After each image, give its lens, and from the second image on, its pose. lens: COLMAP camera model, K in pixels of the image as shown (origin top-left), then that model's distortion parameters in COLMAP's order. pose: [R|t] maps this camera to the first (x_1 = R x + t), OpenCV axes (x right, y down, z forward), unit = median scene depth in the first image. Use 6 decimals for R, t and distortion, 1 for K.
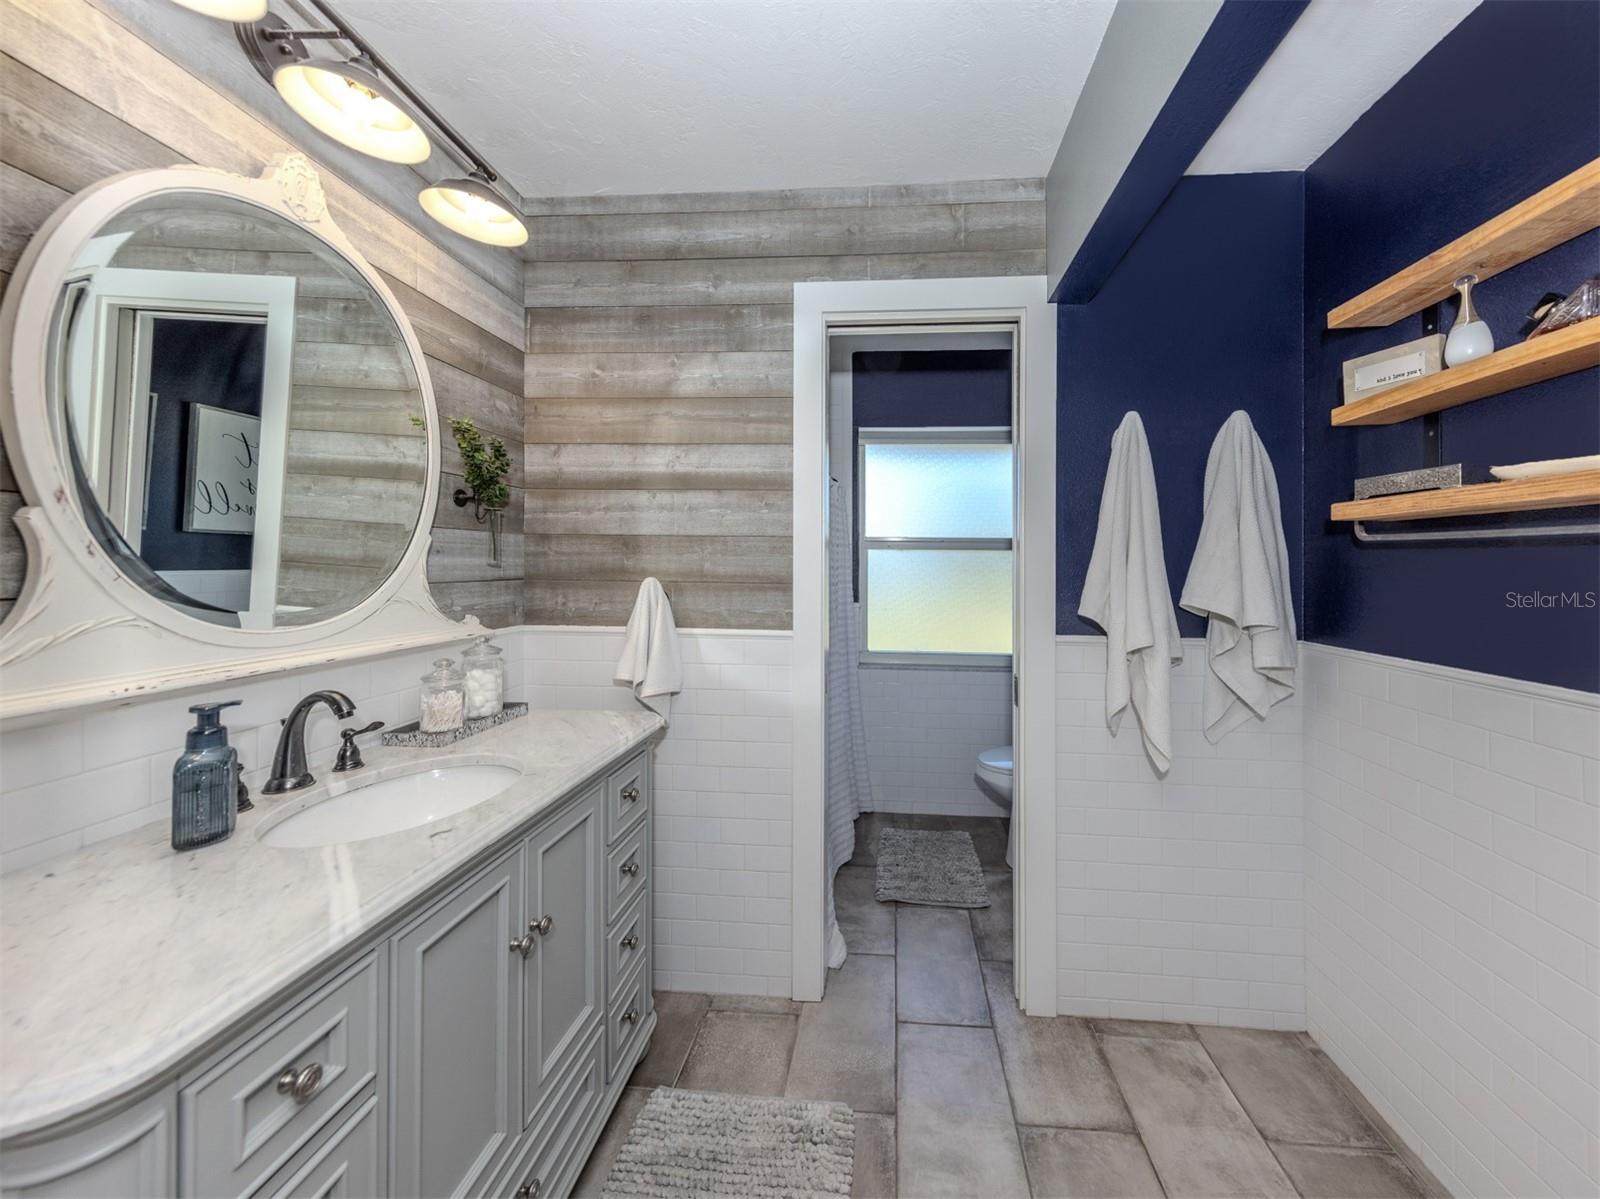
lens RADIAL K [[569.0, 0, 797.1], [0, 569.0, 570.3], [0, 0, 1]] dist [0.000017, -0.000098]
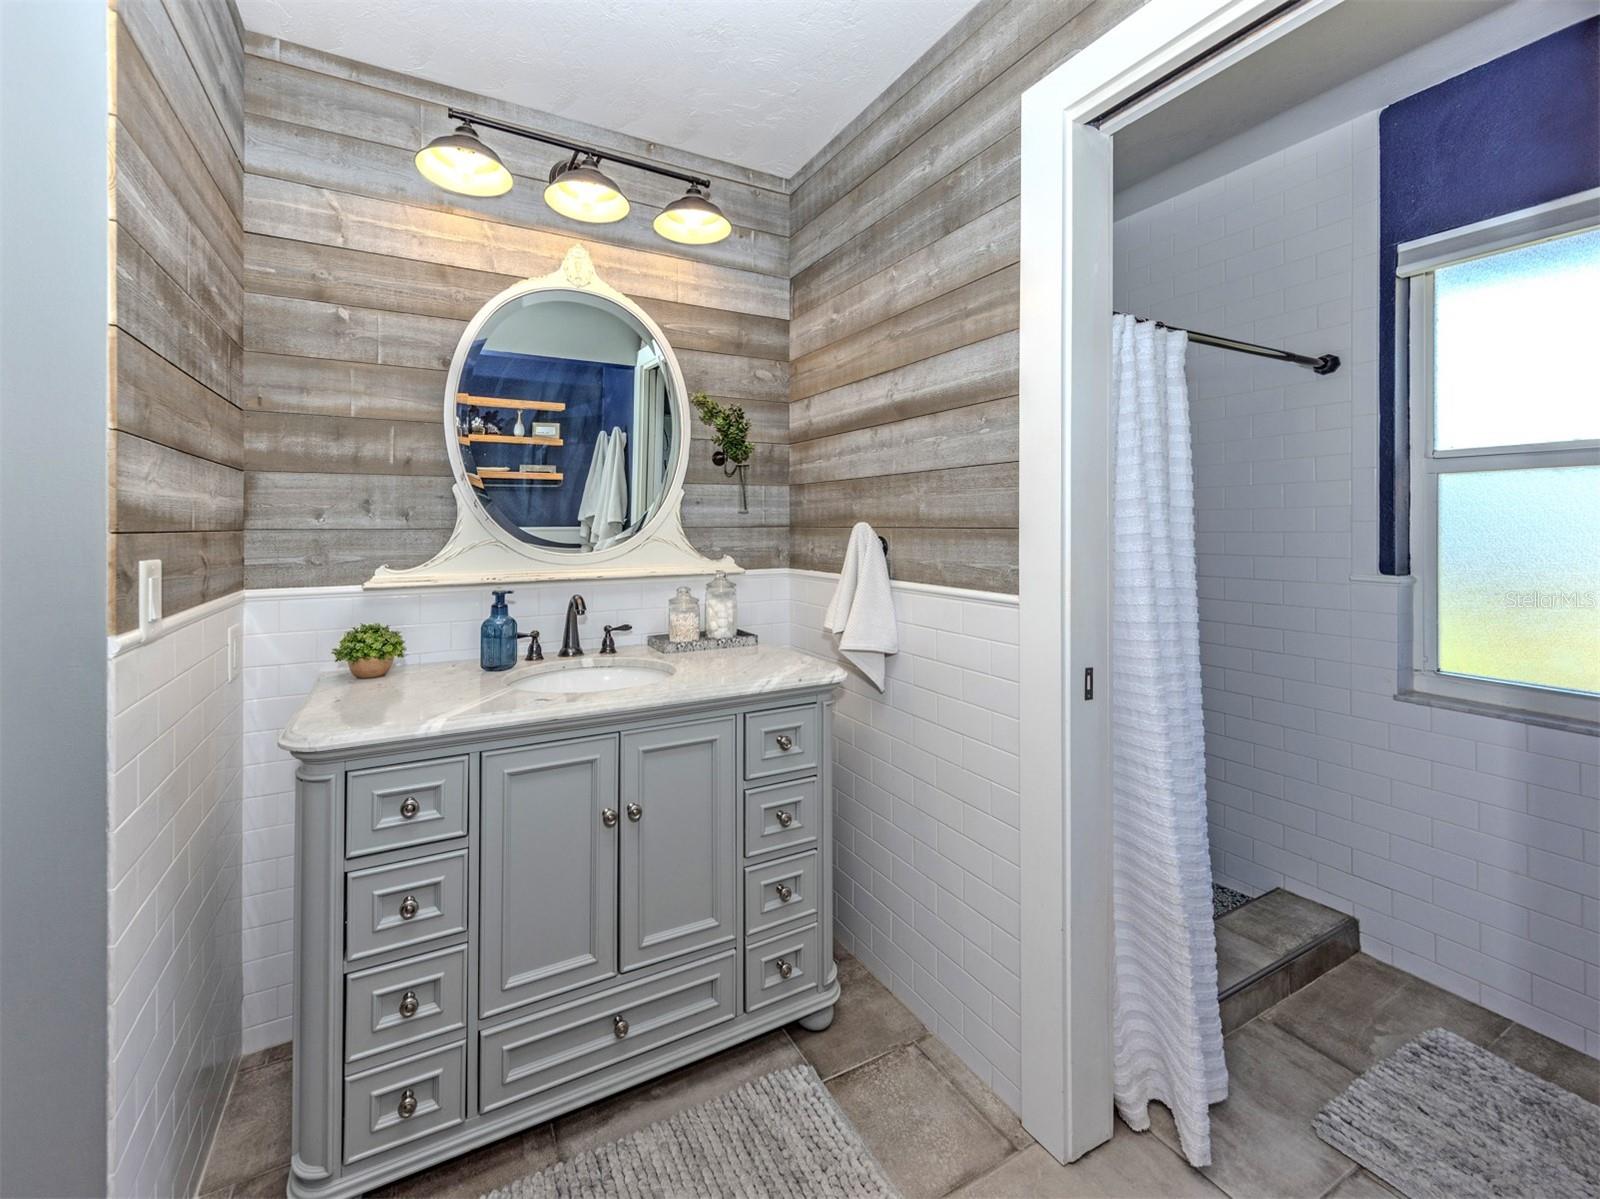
lens RADIAL K [[583.7, 0, 797.8], [0, 583.7, 539.3], [0, 0, 1]] dist [0.002107, 0.000216]
pose [[0.529115, 0.001636, -0.848549, 0.479837], [0.001172, 0.999996, 0.002659, 0.036666], [0.848550, -0.002401, 0.529110, 0.410901]]
